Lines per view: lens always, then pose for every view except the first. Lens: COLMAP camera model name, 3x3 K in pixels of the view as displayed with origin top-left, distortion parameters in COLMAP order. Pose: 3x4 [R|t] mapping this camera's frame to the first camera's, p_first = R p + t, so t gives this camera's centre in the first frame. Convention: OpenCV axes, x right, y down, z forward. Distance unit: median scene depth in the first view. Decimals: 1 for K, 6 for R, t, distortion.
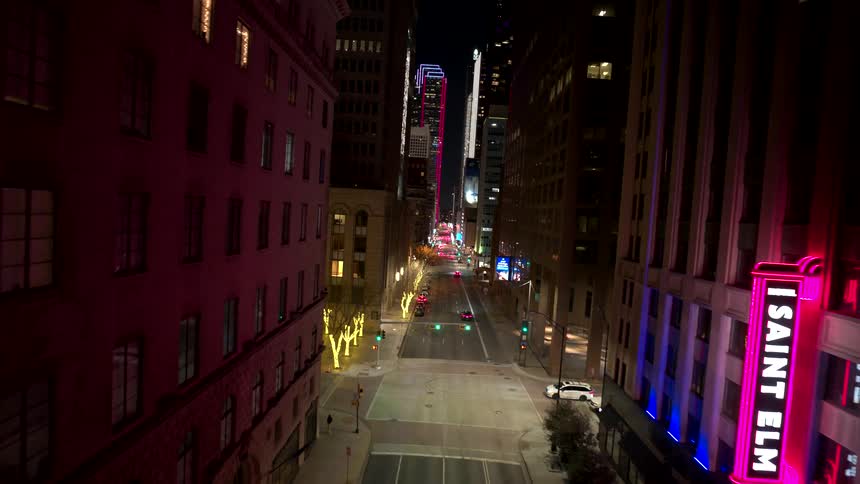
lens RADIAL K [[437.4, 0, 430.0], [0, 437.4, 242.0], [0, 0, 1]] dist [-0.004011, 0.000169]
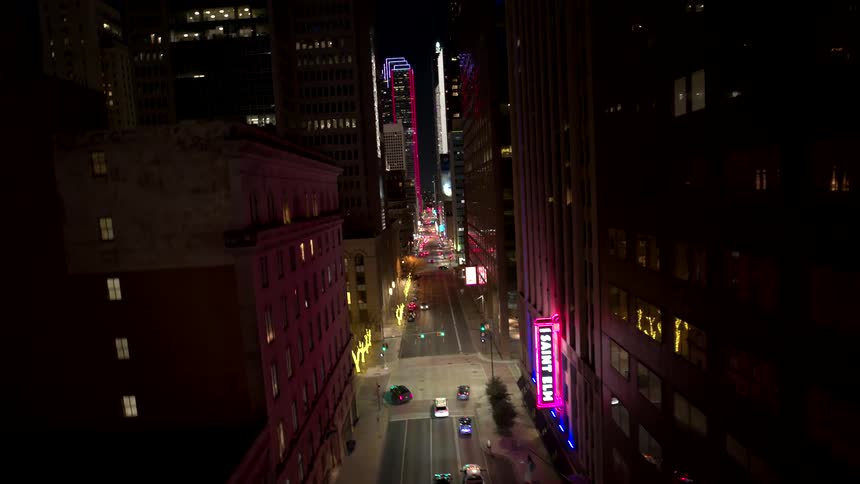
lens RADIAL K [[437.4, 0, 430.0], [0, 437.4, 242.0], [0, 0, 1]] dist [-0.004011, 0.000169]
pose [[0.992027, -0.123807, 0.023542, 0.036269], [0.122694, 0.991470, 0.043977, -0.140894], [-0.028786, -0.040738, 0.998755, -0.358050]]
